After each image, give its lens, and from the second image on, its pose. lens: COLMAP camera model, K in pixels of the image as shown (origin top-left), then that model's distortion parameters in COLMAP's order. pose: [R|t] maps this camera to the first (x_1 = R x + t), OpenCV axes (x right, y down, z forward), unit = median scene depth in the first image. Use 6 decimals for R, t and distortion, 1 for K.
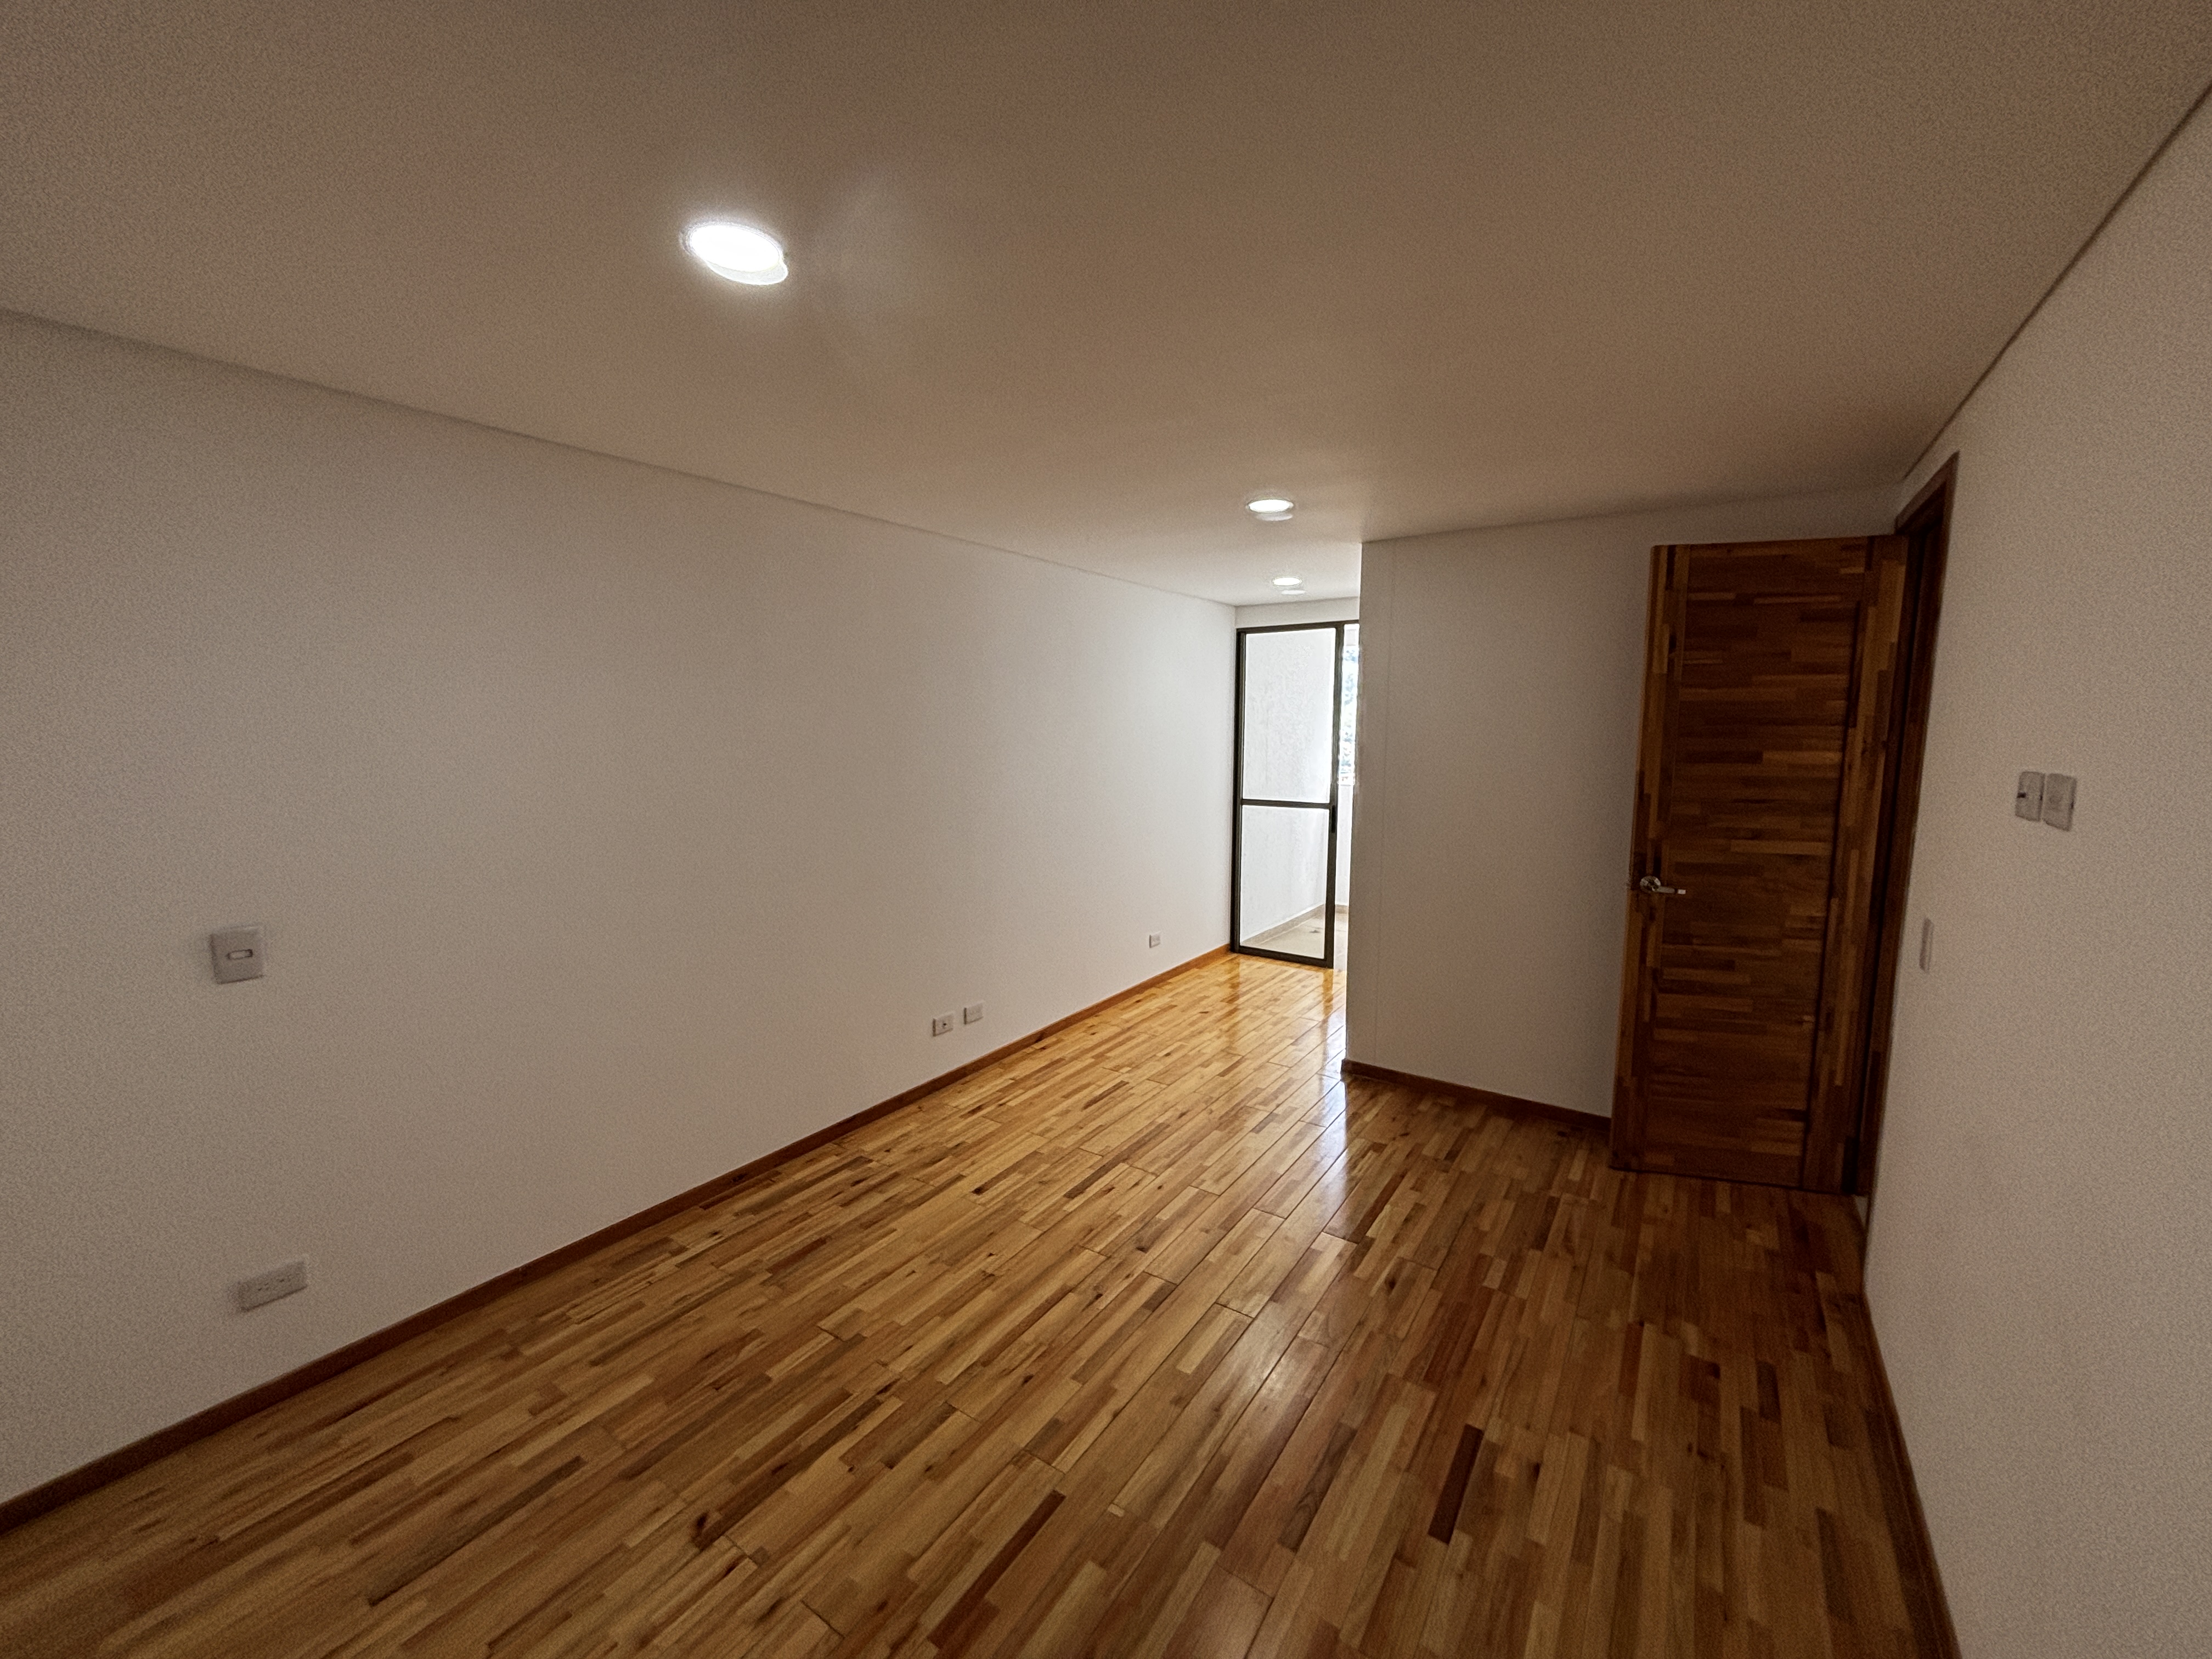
lens RADIAL K [[899.5, 0, 1106.0], [0, 899.5, 829.5], [0, 0, 1]] dist [-0.000101, 0.008073]
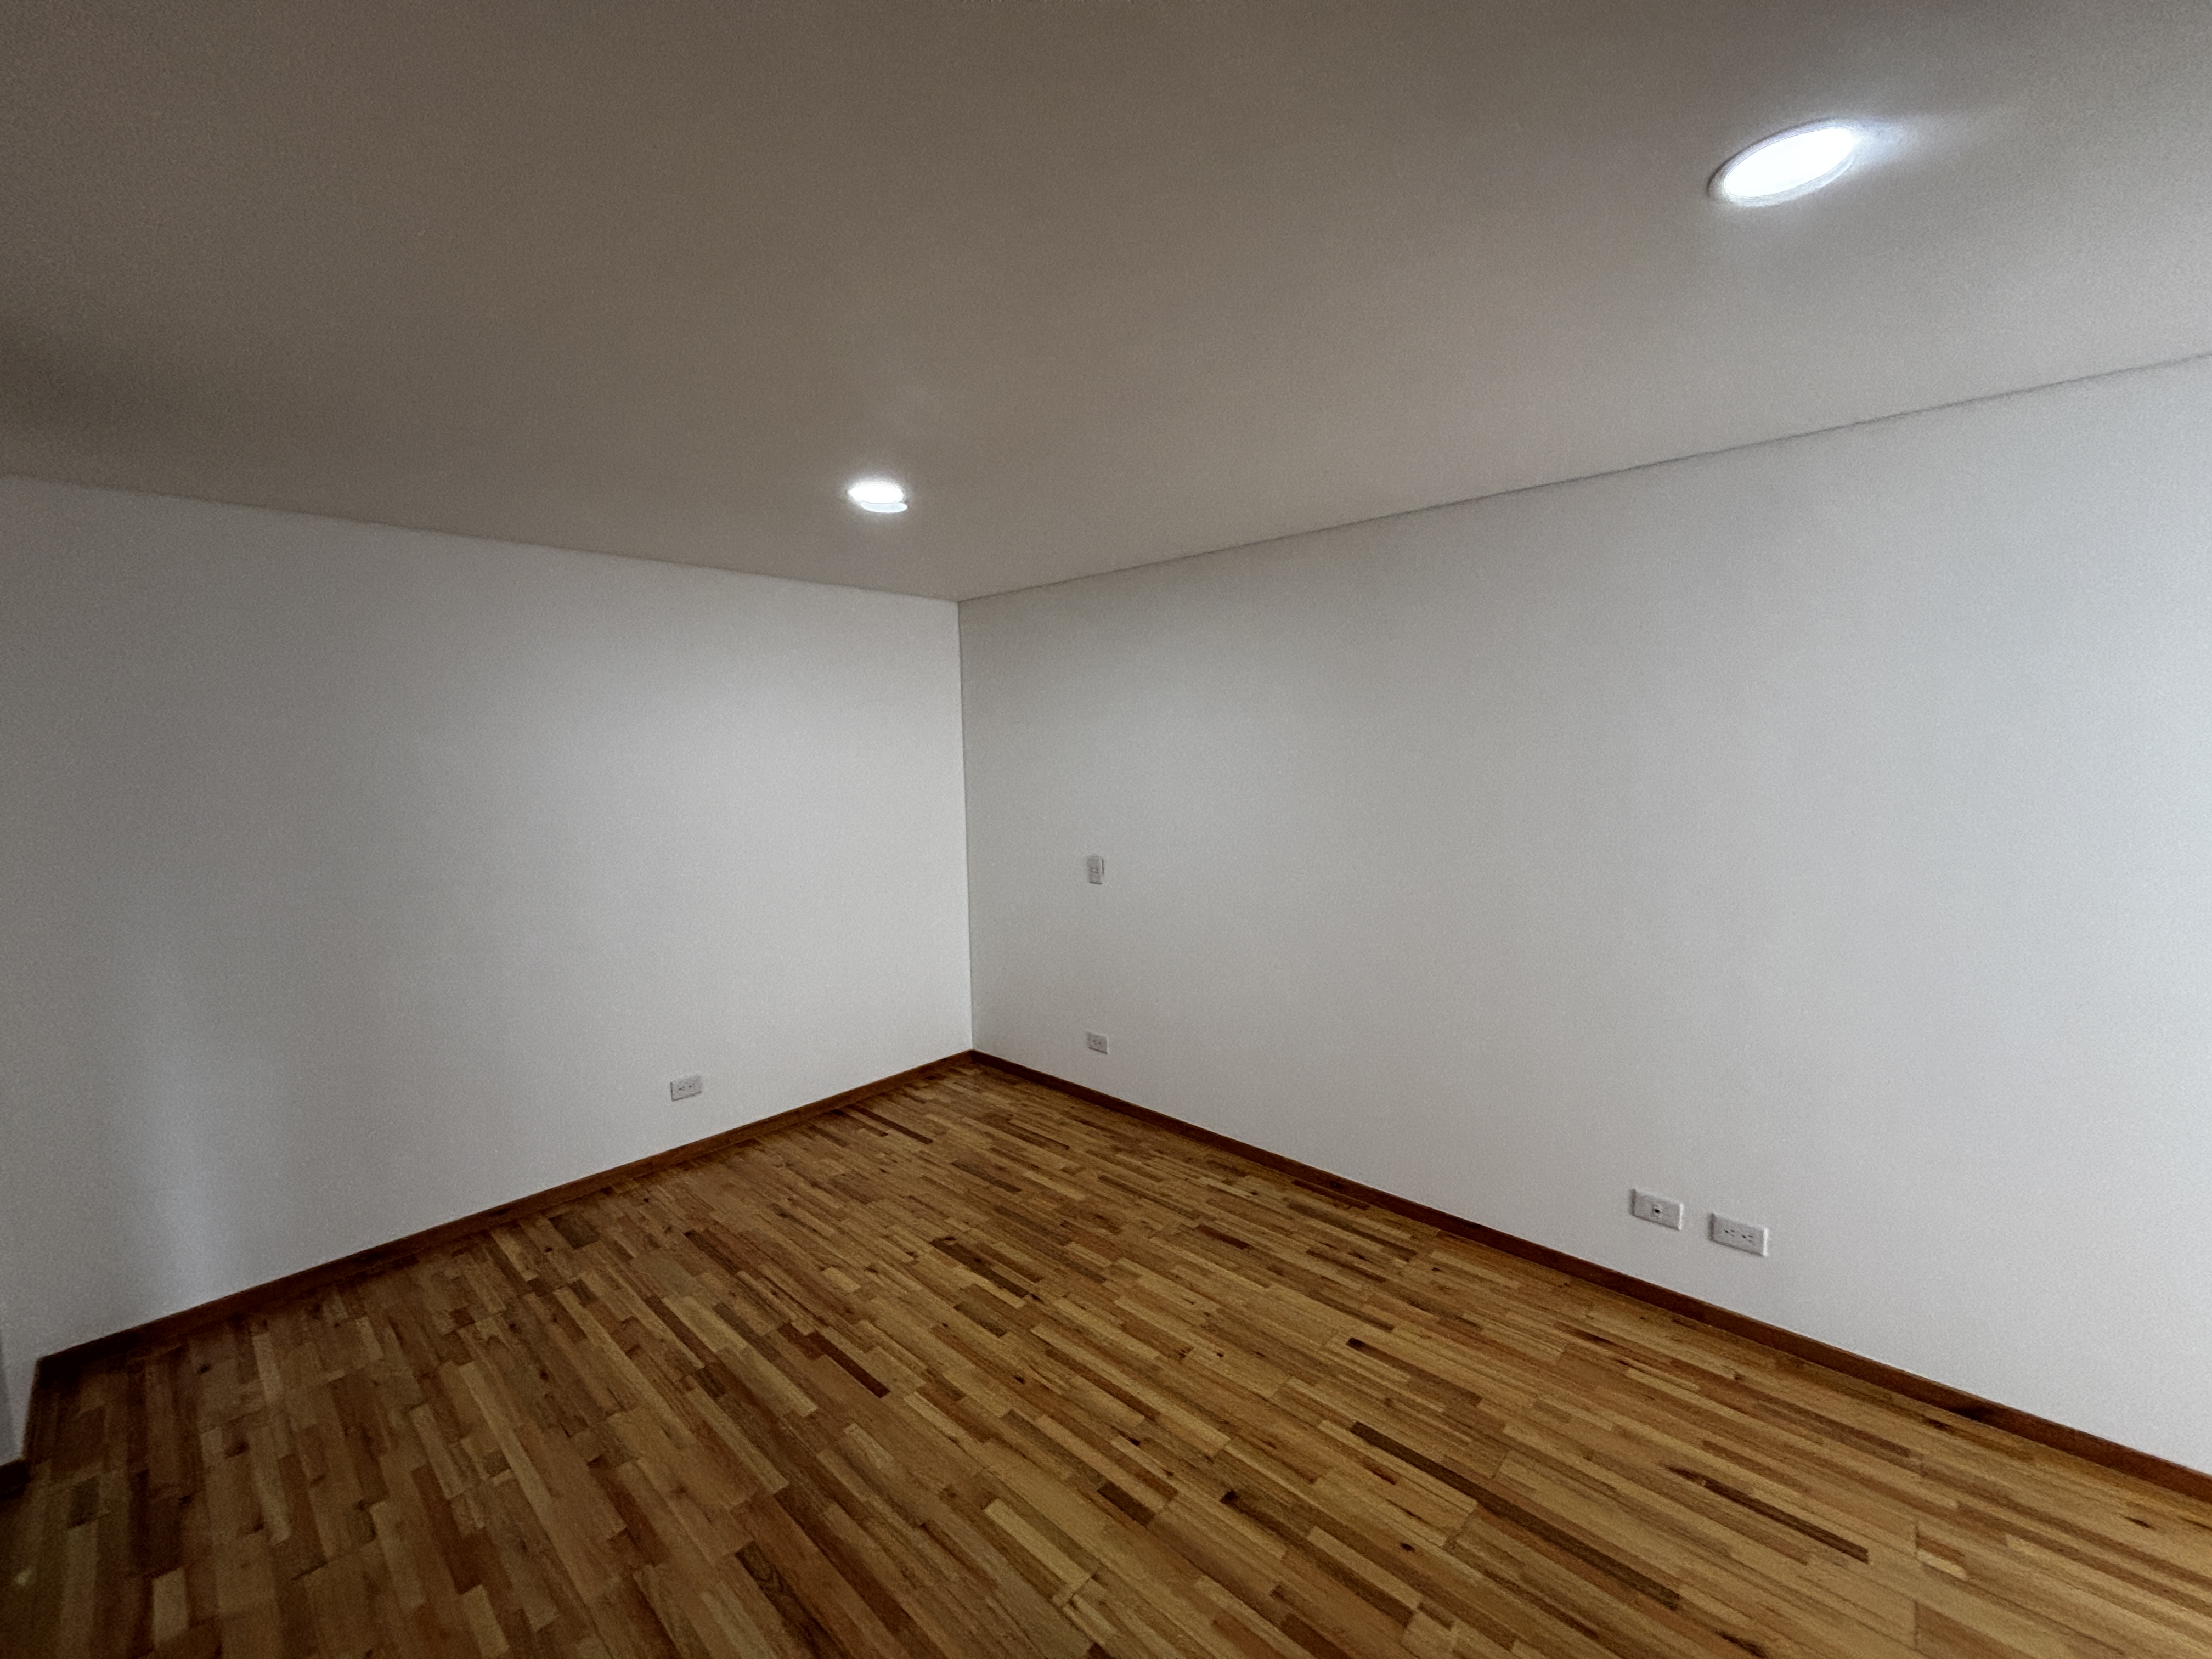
lens RADIAL K [[899.5, 0, 1106.0], [0, 899.5, 829.5], [0, 0, 1]] dist [-0.000101, 0.008073]
pose [[-0.142242, 0.096995, -0.985068, 0.772129], [-0.106270, 0.987939, 0.112622, -0.138208], [0.984111, 0.120702, -0.130218, 1.020484]]
